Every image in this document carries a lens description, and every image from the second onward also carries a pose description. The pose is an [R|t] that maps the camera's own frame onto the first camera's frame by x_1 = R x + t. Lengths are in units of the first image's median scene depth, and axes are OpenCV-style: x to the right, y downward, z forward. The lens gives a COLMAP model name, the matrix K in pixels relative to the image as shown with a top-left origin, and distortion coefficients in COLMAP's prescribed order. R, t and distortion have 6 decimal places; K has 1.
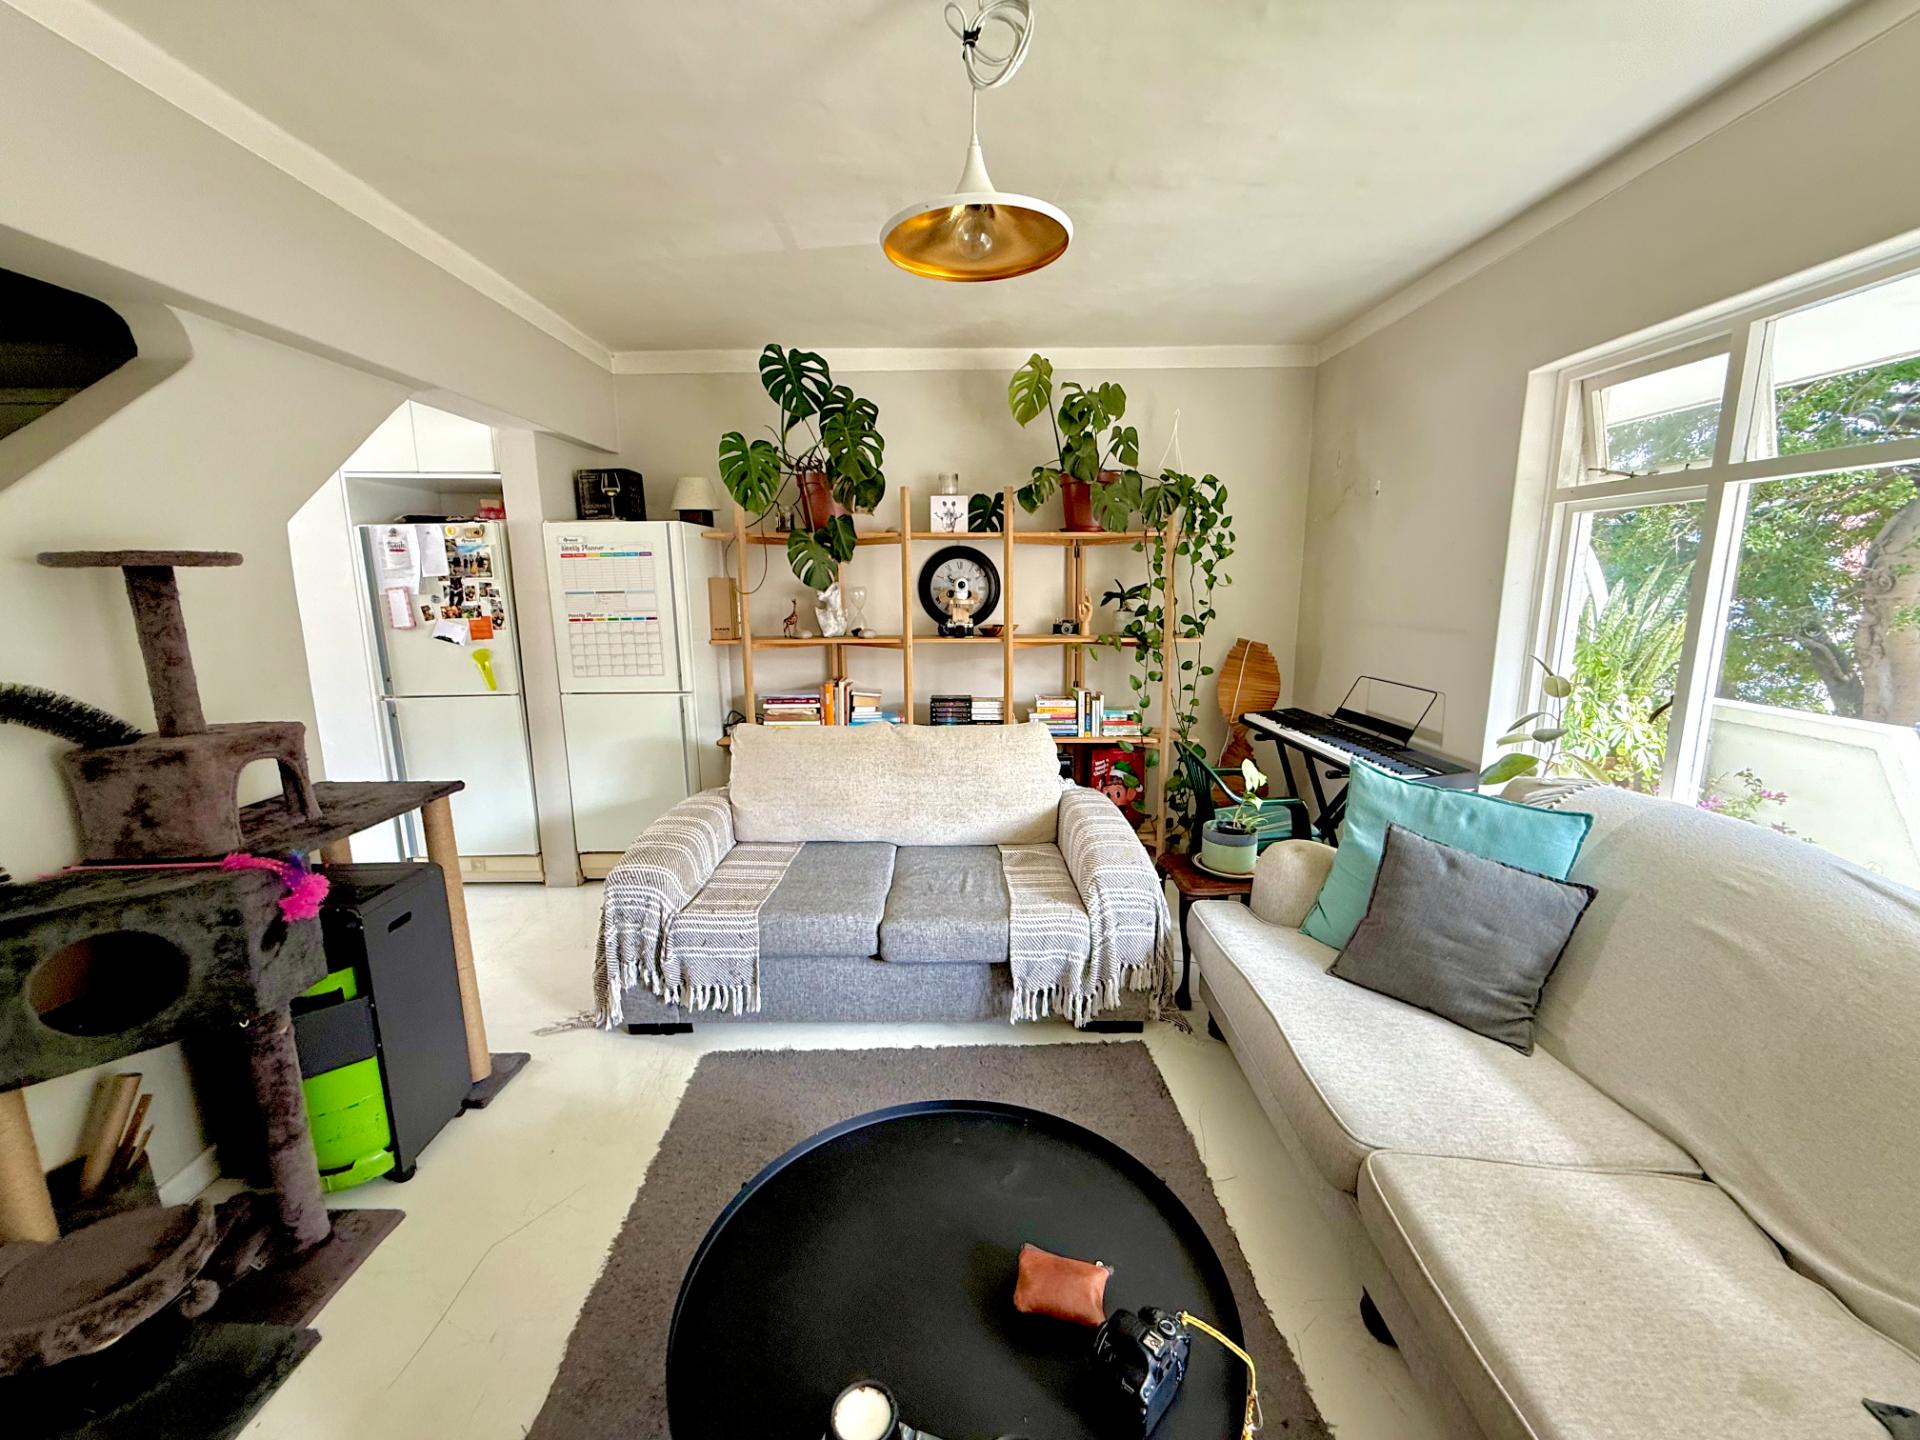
lens RADIAL K [[766.4, 0, 958.8], [0, 766.4, 717.6], [0, 0, 1]] dist [0.002986, -0.000099]
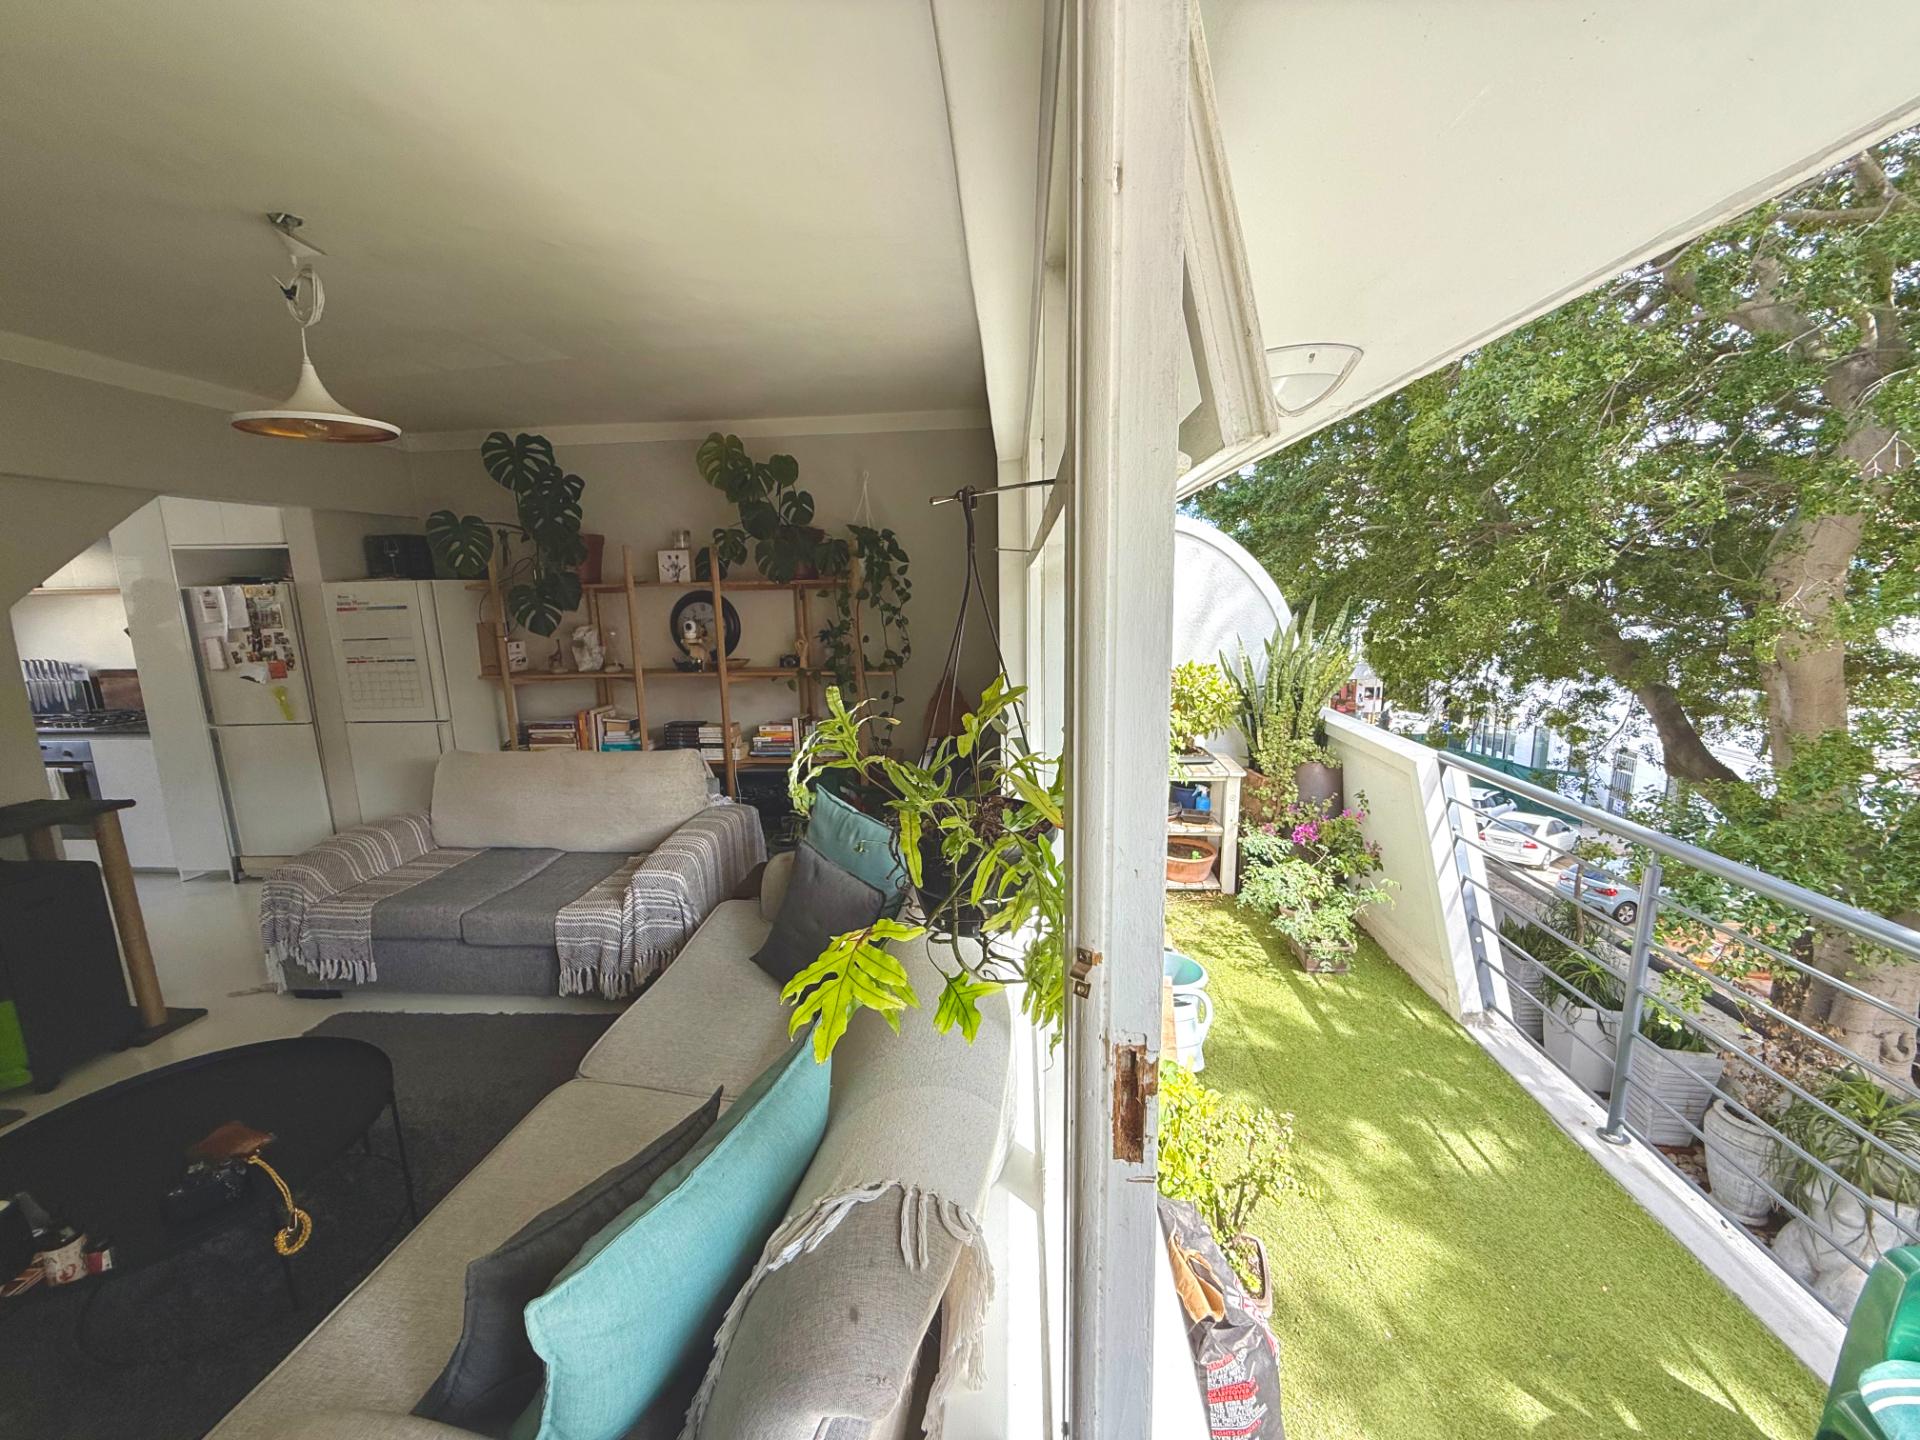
lens RADIAL K [[766.4, 0, 961.0], [0, 766.4, 717.6], [0, 0, 1]] dist [0.002986, -0.000099]
pose [[0.996907, -0.001530, -0.078574, 0.561674], [0.001129, 0.999986, -0.005143, -0.032385], [0.078581, 0.005038, 0.996895, -0.135349]]
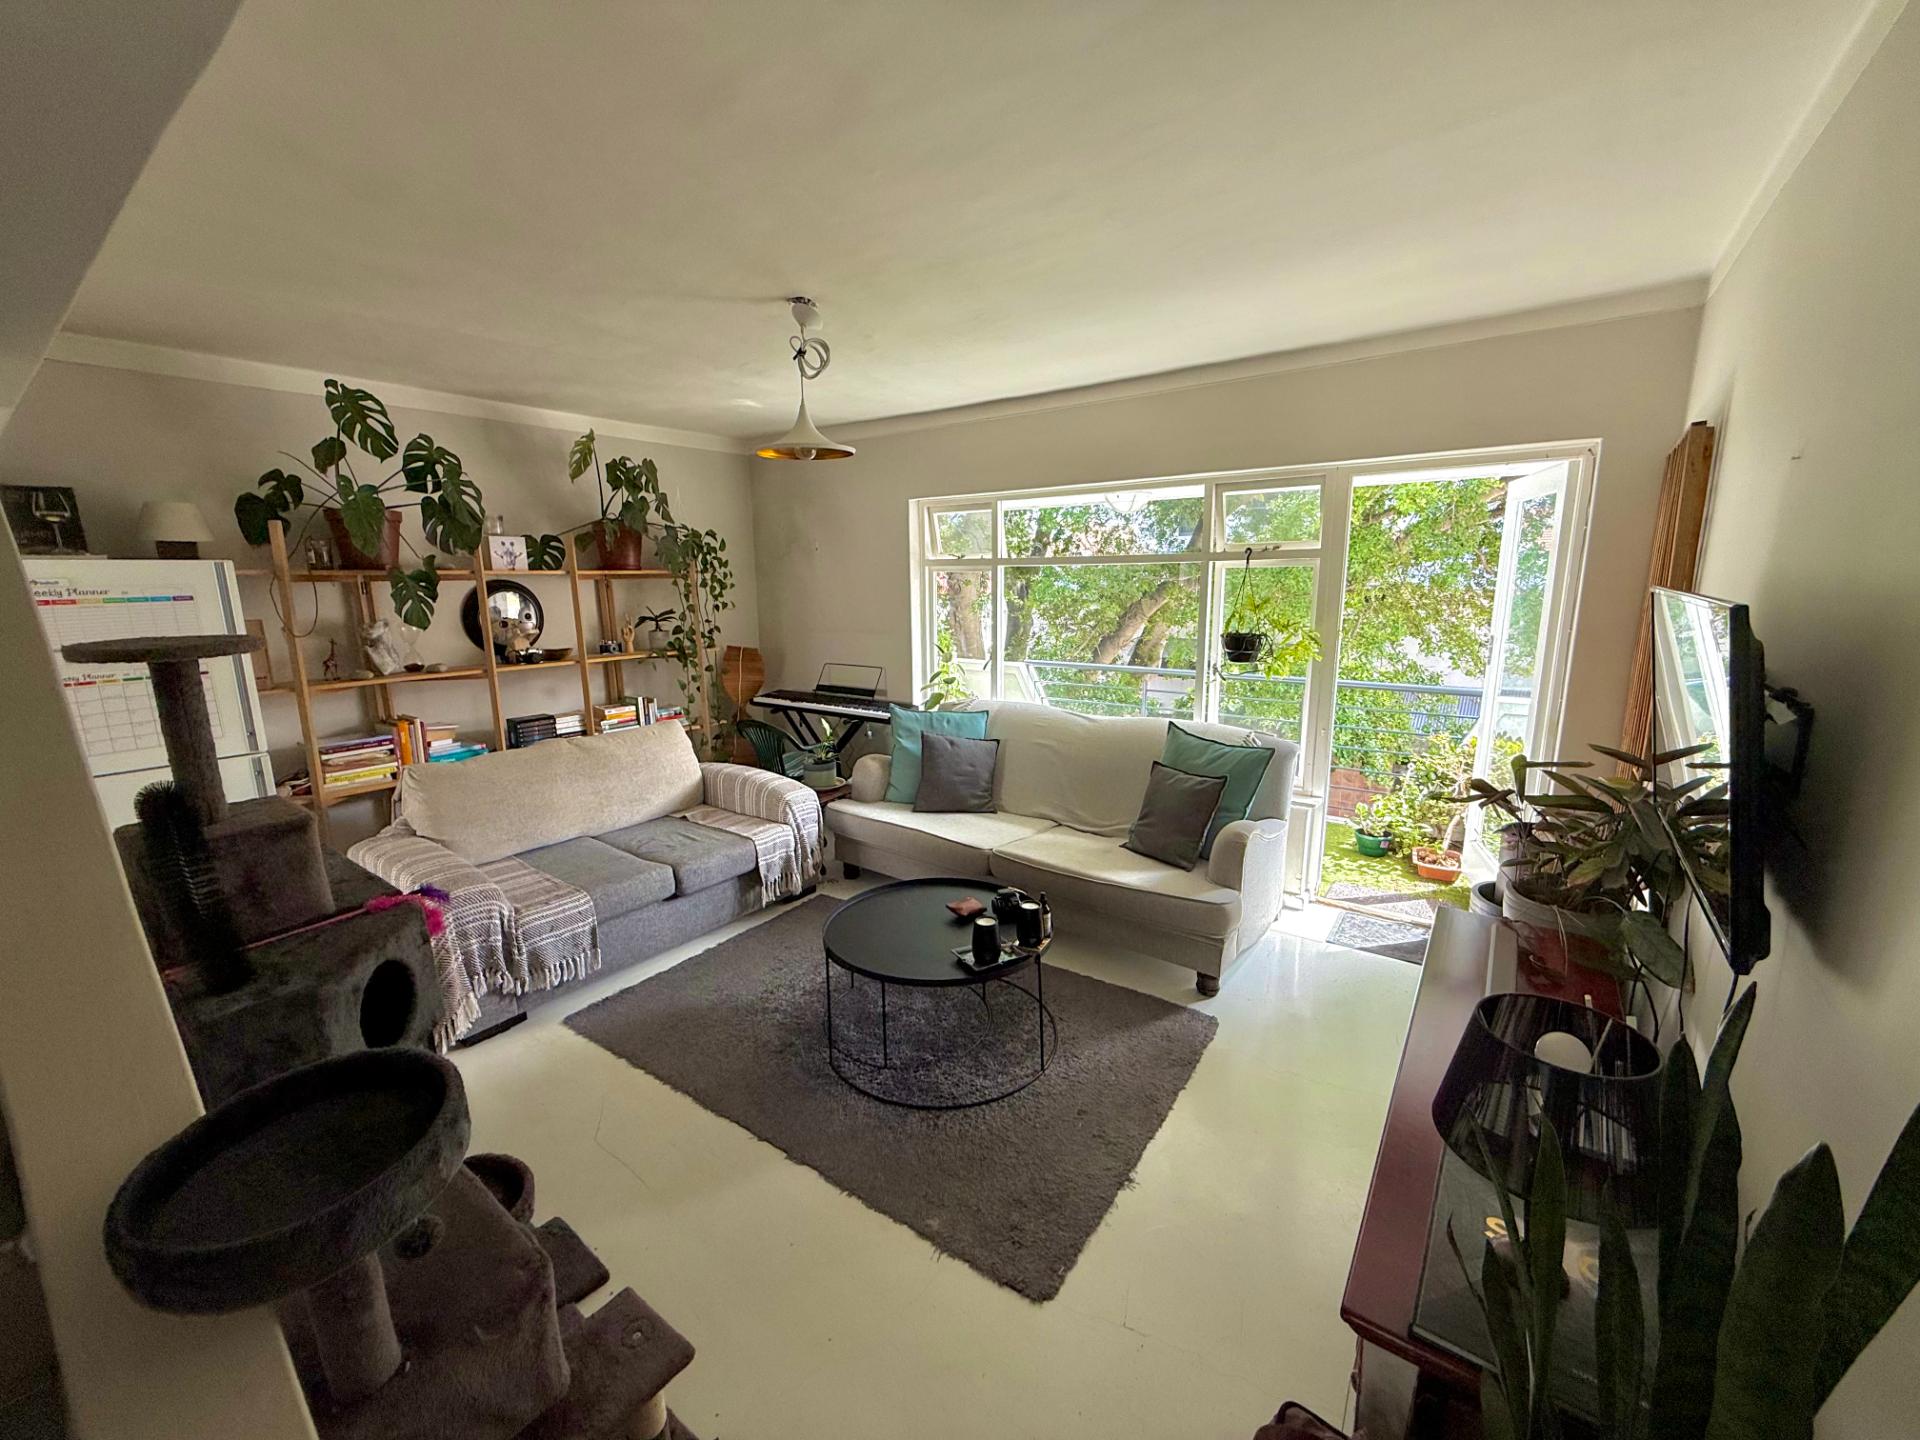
lens RADIAL K [[766.4, 0, 959.2], [0, 766.4, 717.3], [0, 0, 1]] dist [0.002986, -0.000099]
pose [[0.593808, -0.148104, 0.790859, -0.587147], [0.147820, 0.986264, 0.073708, -0.019810], [-0.790912, 0.073136, 0.607544, -0.181680]]
